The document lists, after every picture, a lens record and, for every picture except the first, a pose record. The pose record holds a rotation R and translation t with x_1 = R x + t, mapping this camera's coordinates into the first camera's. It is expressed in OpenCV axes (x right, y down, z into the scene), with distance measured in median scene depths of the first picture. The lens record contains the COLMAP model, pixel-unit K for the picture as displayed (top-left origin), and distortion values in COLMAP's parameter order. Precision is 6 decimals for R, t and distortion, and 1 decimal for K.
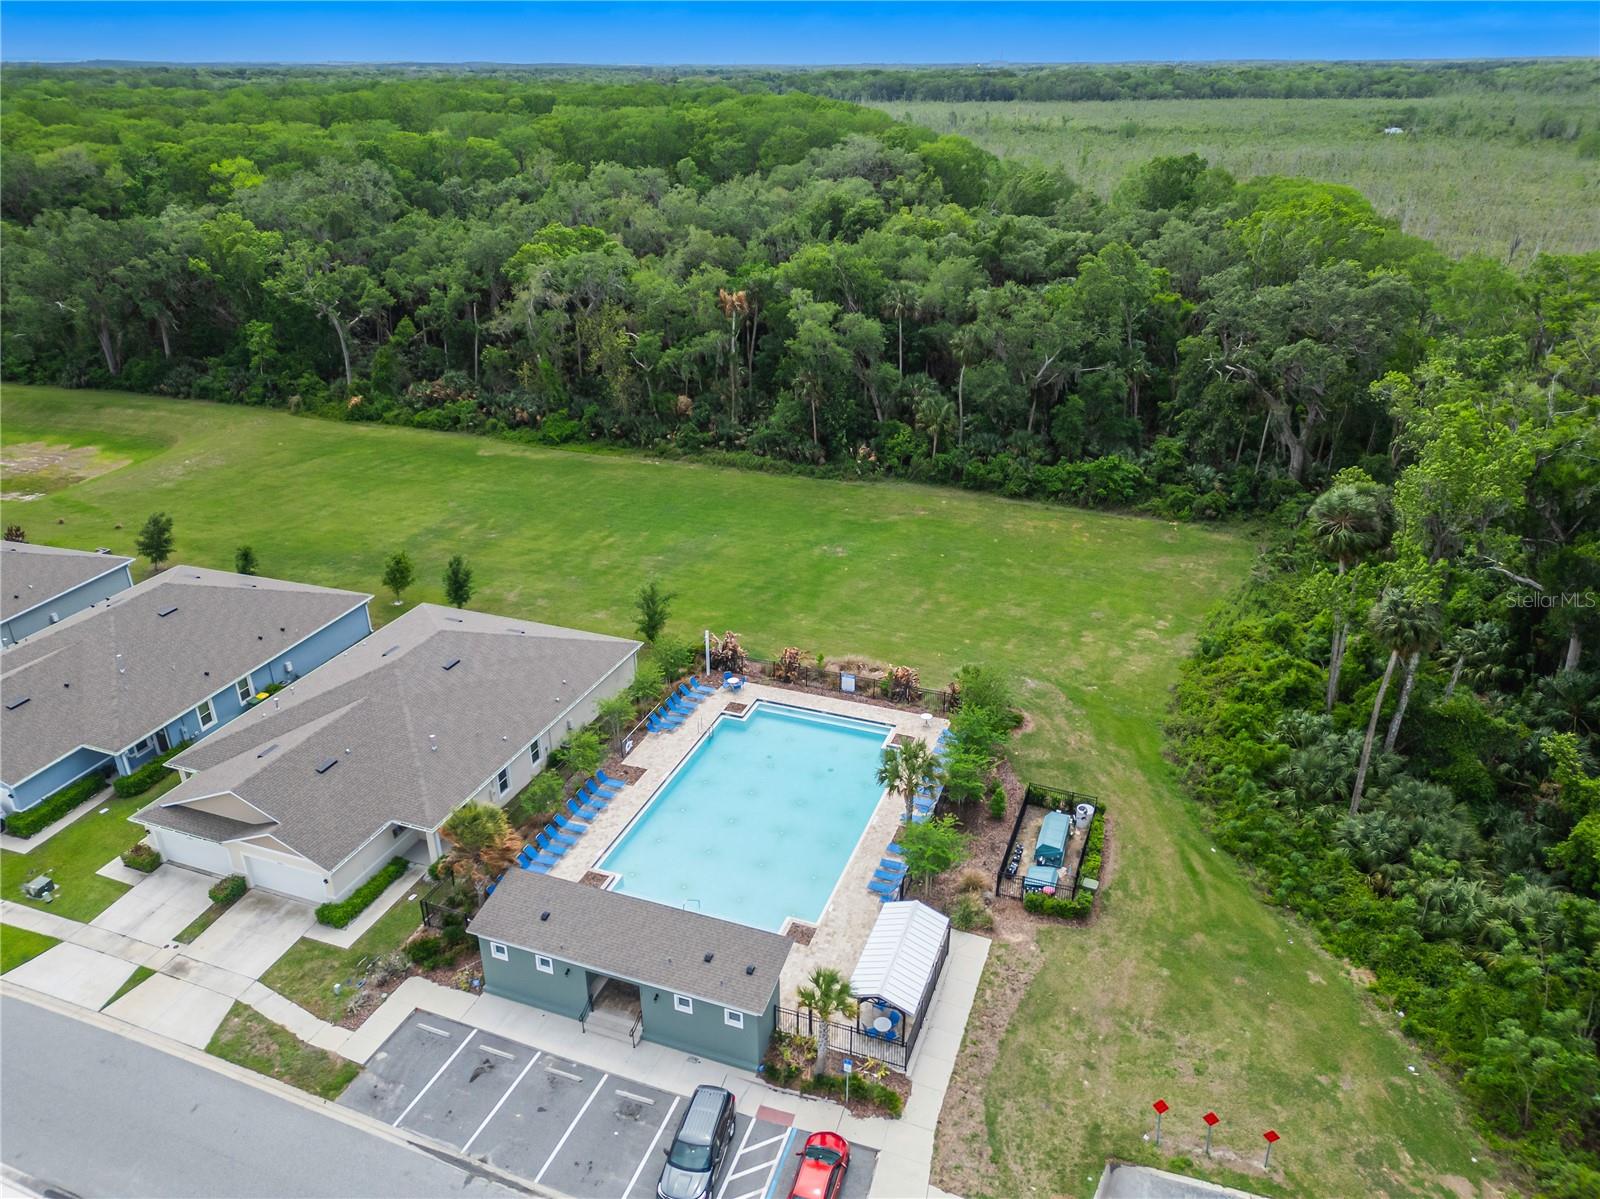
lens RADIAL K [[1134.3, 0, 791.1], [0, 1134.3, 601.6], [0, 0, 1]] dist [0.080024, -0.088163]
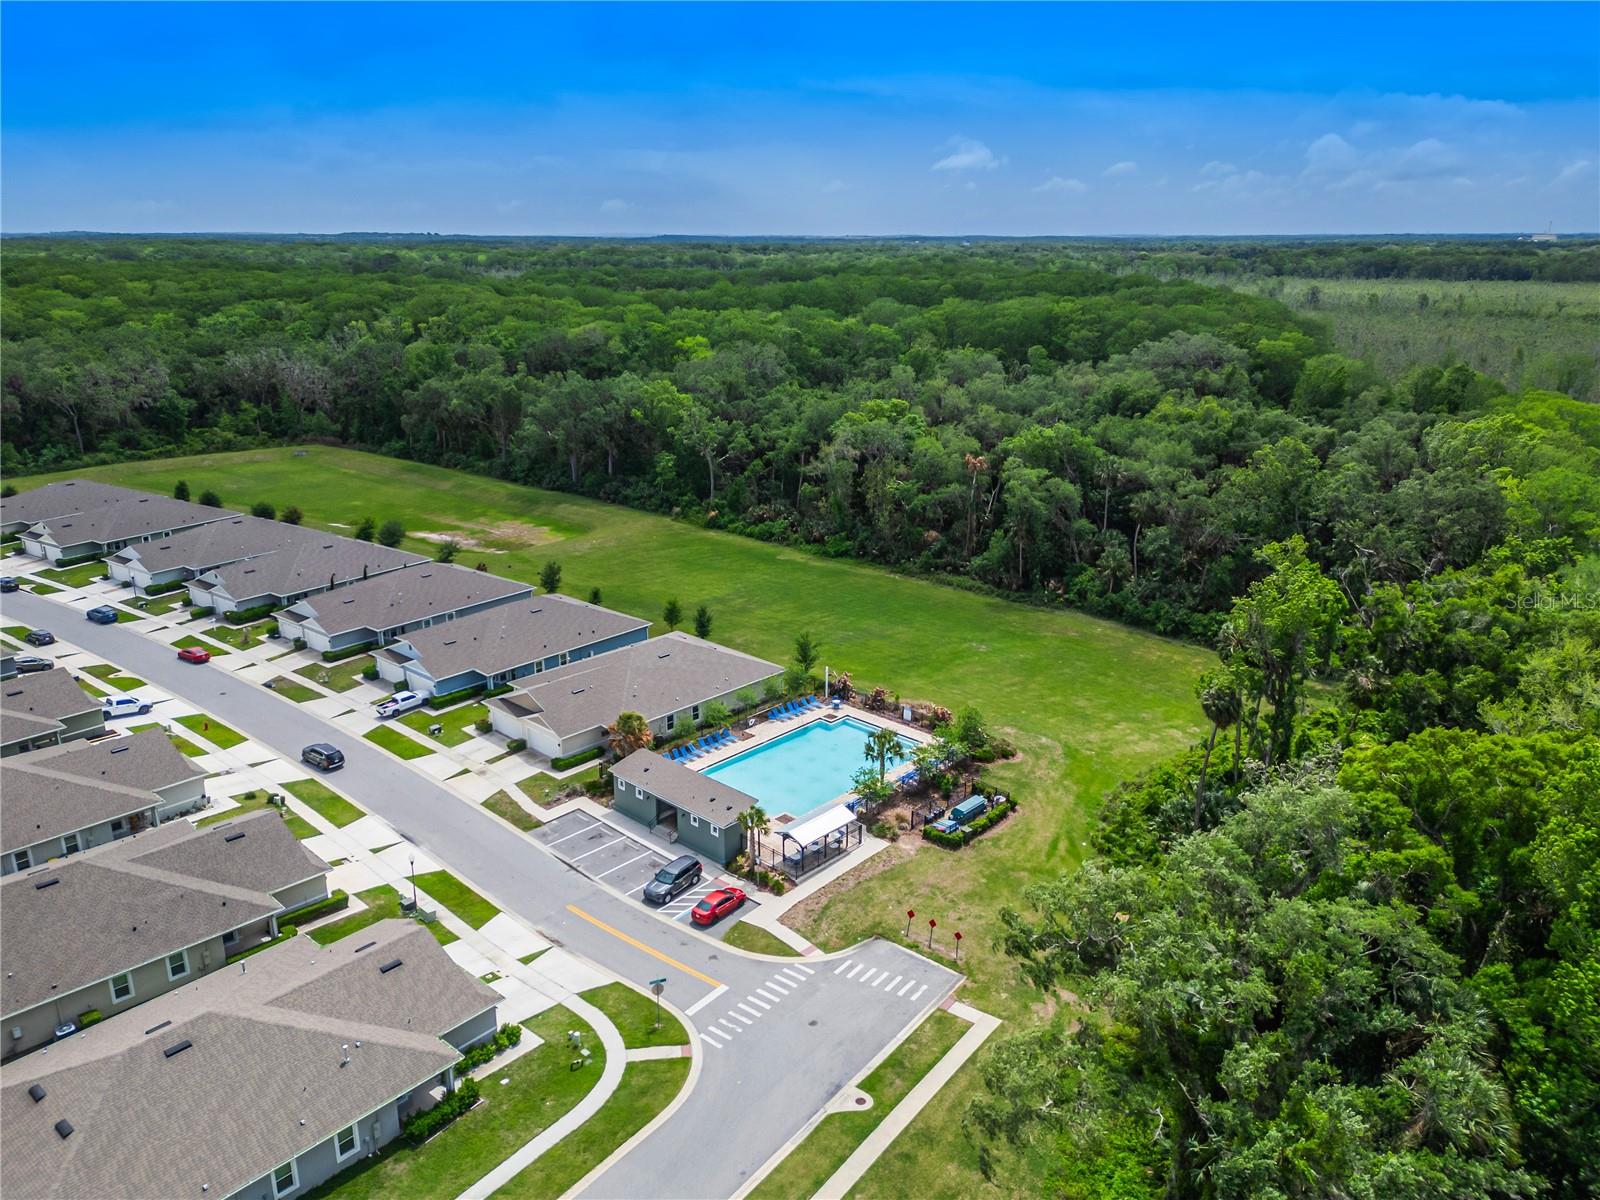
lens RADIAL K [[1163.4, 0, 769.4], [0, 1163.4, 604.5], [0, 0, 1]] dist [0.128282, -0.139614]
pose [[0.915547, 0.122821, -0.383000, 0.406497], [-0.172639, 0.980058, -0.098401, 0.101749], [0.363276, 0.156212, 0.918493, -0.434778]]
